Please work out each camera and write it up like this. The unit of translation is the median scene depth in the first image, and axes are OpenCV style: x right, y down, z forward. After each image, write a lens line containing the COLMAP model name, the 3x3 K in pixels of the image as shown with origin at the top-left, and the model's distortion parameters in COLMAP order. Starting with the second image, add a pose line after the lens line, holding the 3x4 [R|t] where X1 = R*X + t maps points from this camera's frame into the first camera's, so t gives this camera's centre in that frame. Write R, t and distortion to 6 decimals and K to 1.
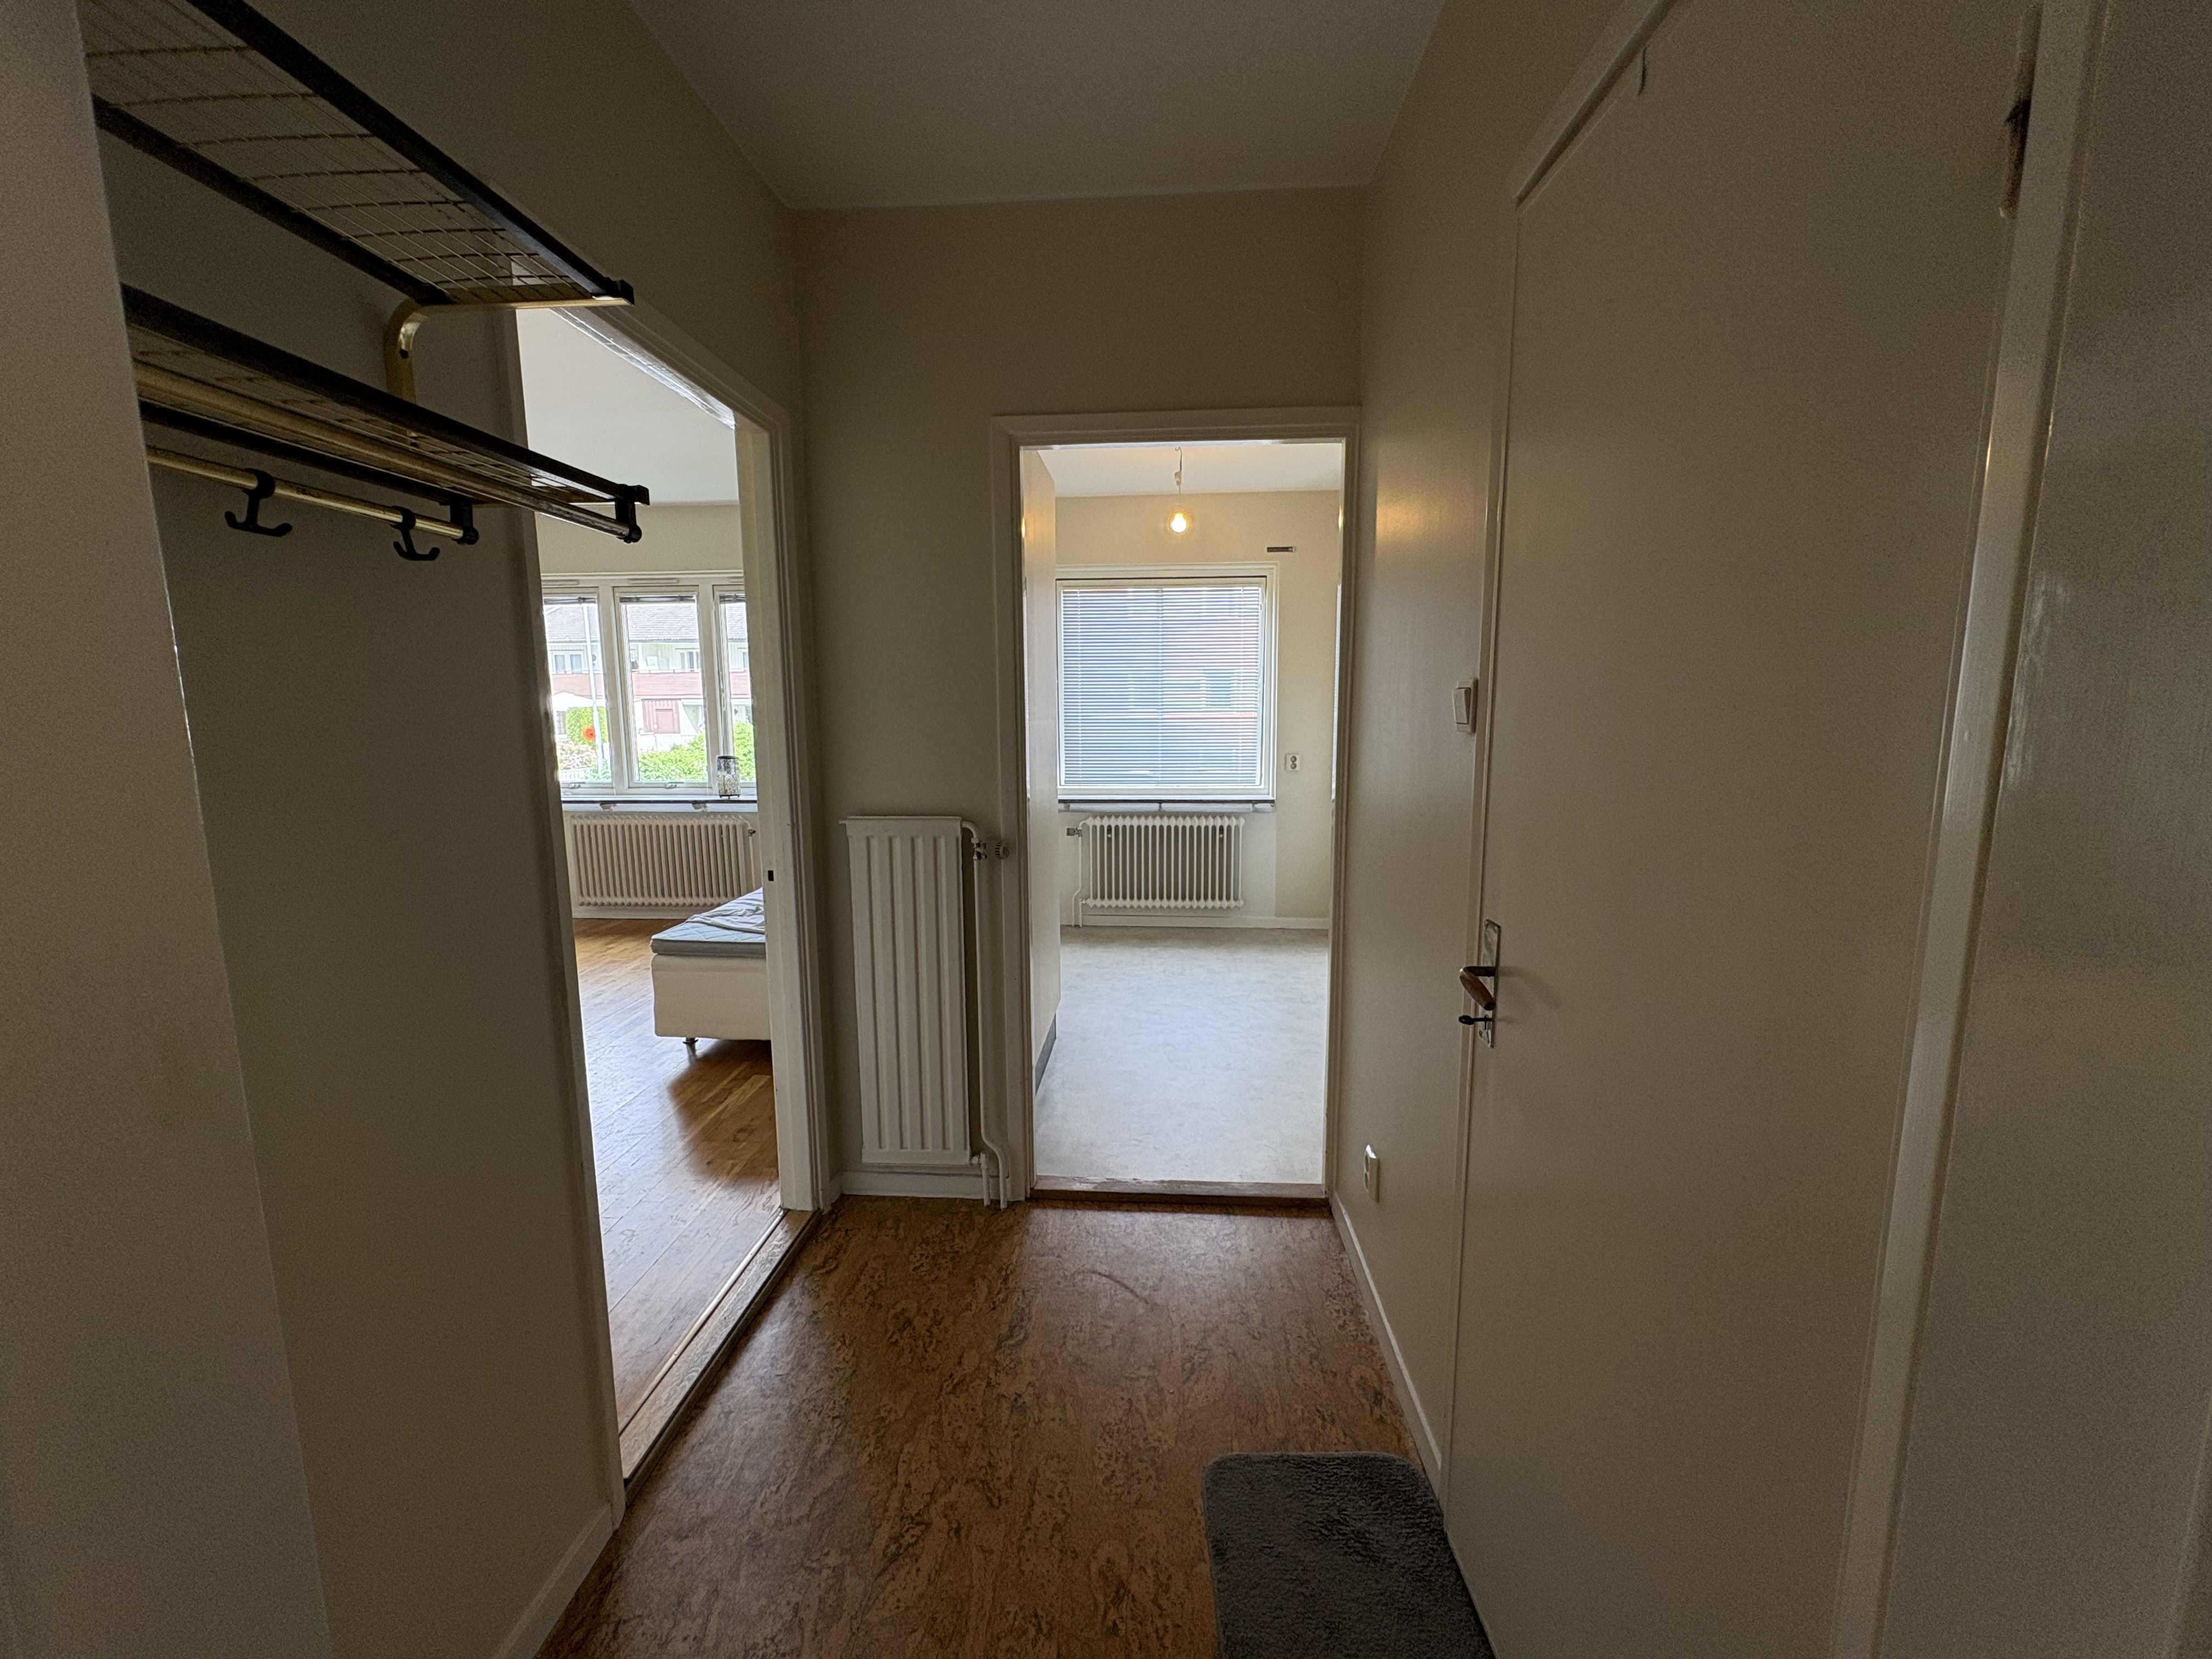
lens RADIAL K [[878.3, 0, 1106.0], [0, 878.3, 829.5], [0, 0, 1]] dist [-0.001283, -0.000074]
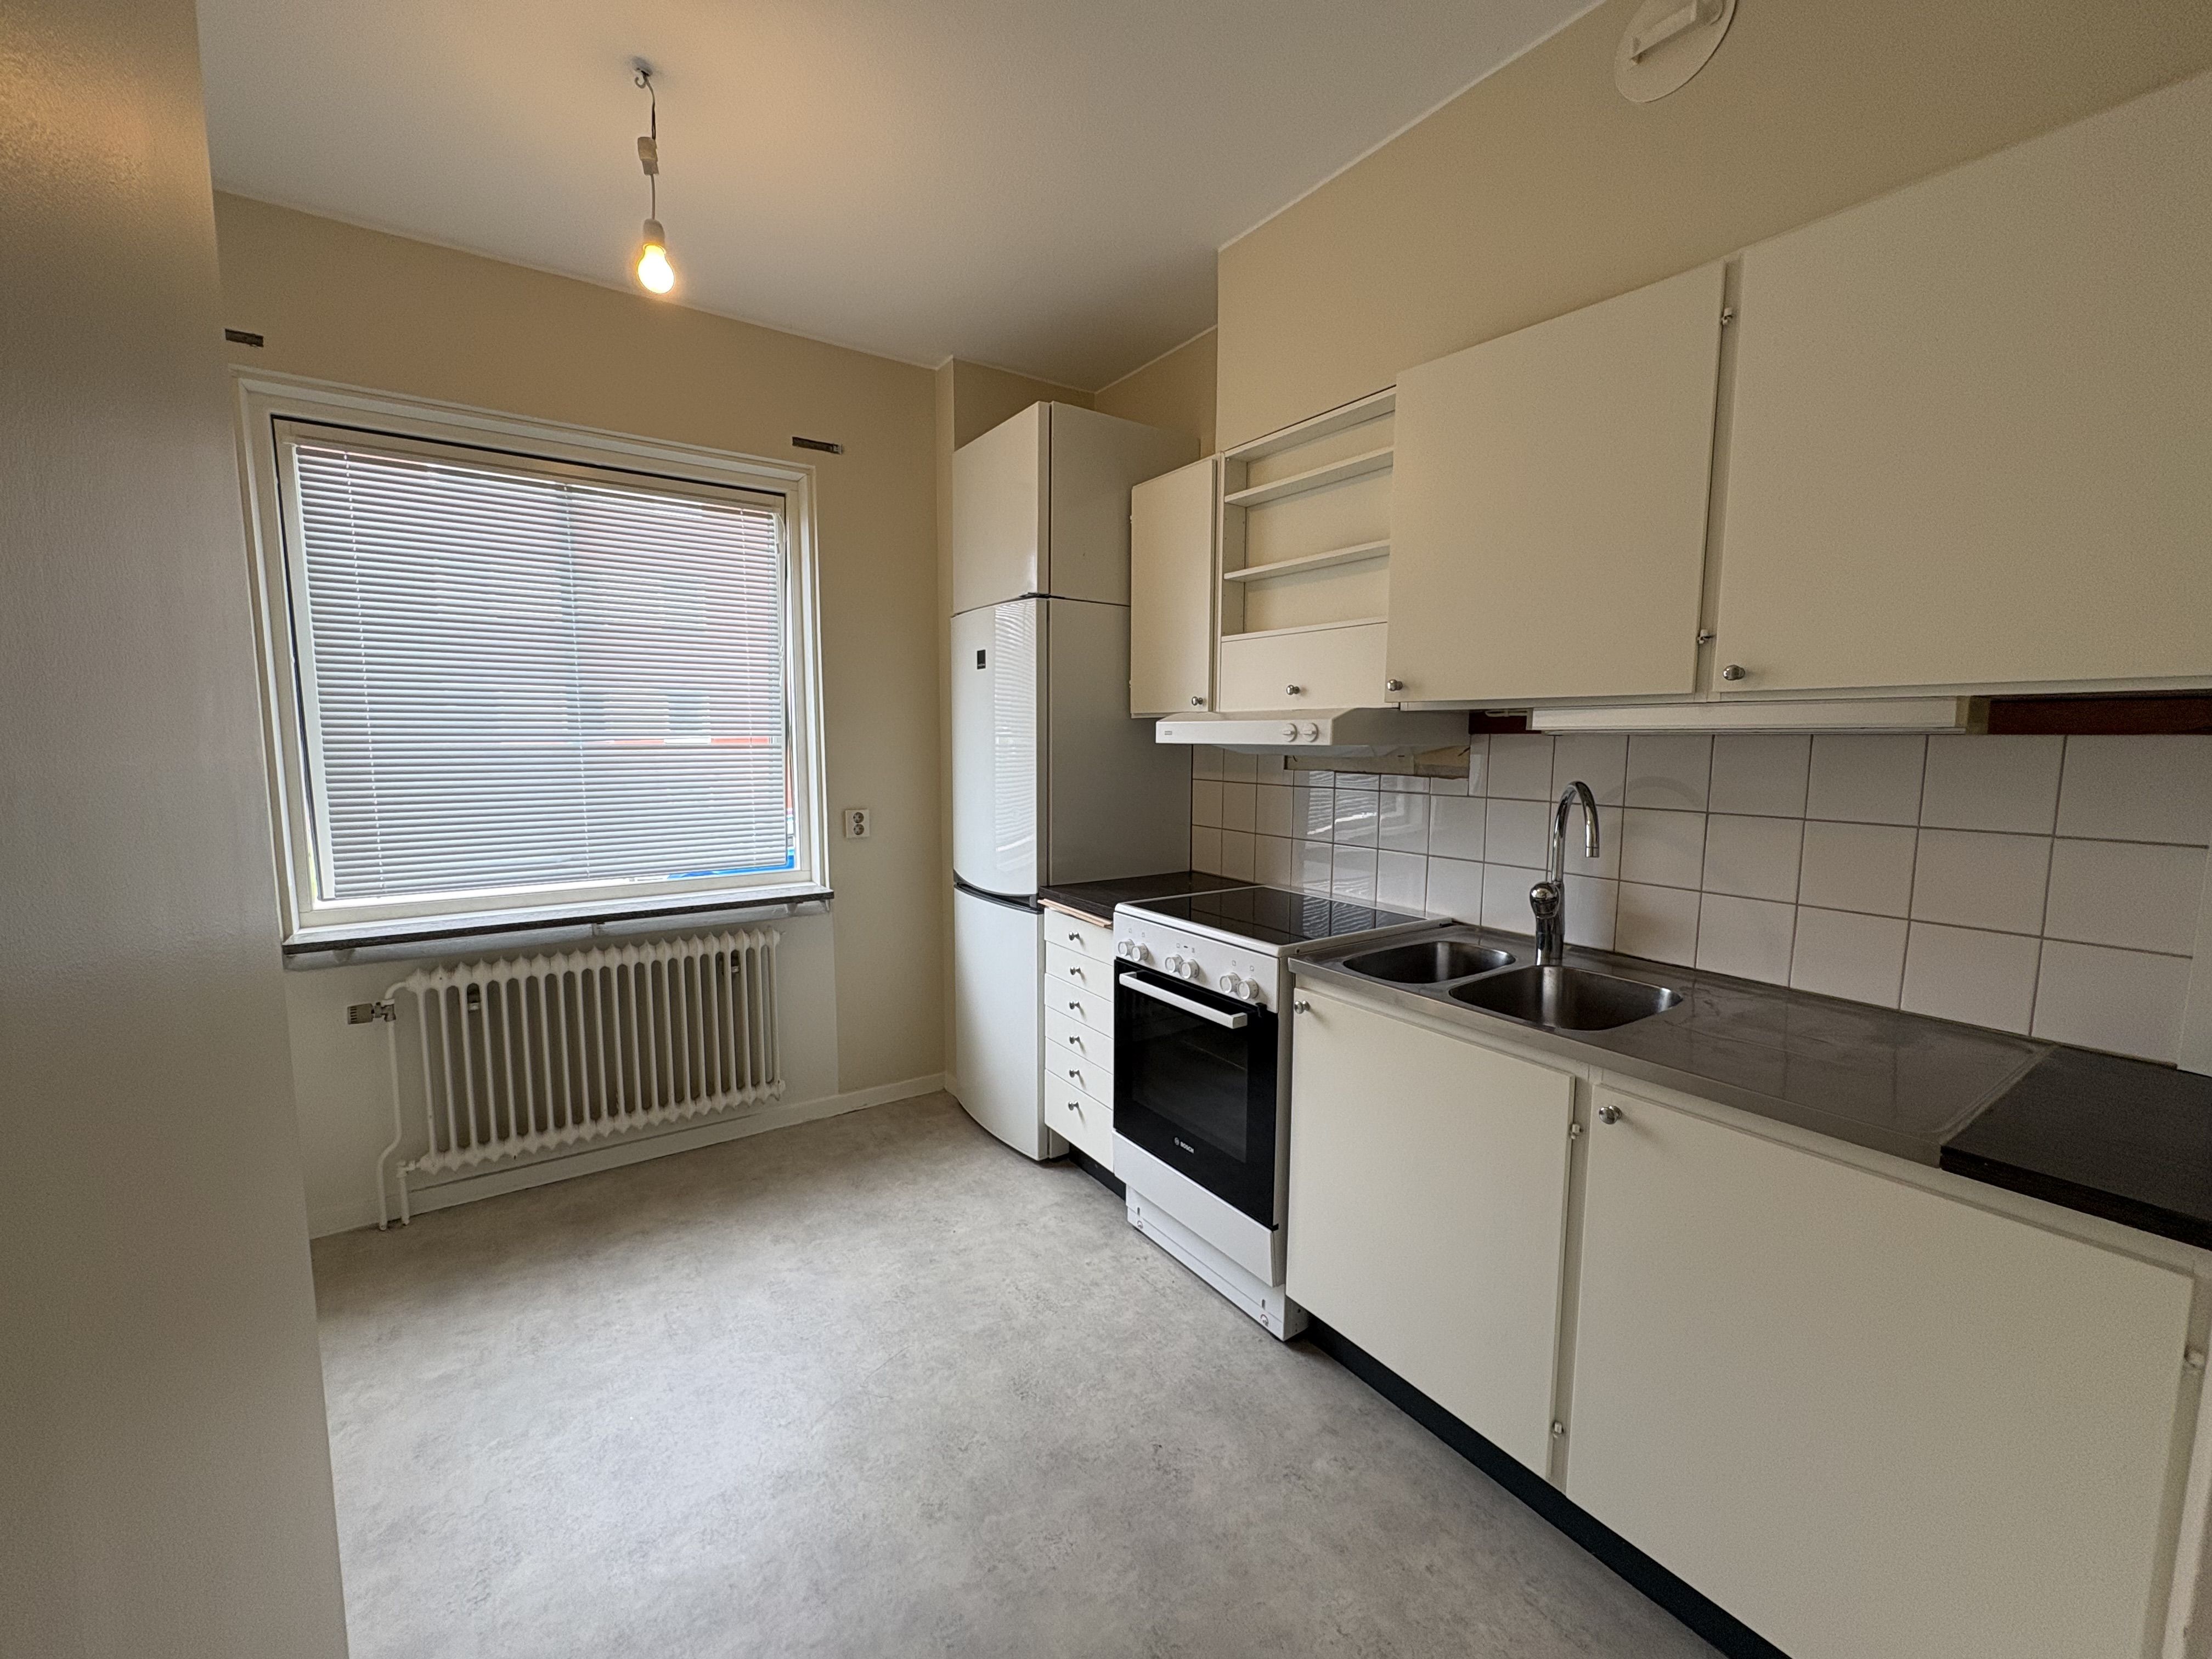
lens RADIAL K [[878.3, 0, 1106.0], [0, 878.3, 829.5], [0, 0, 1]] dist [-0.001283, -0.000074]
pose [[0.784195, -0.054988, 0.618074, -0.015185], [0.078248, 0.996878, -0.010589, -0.053436], [-0.615562, 0.056666, 0.786049, 0.444903]]
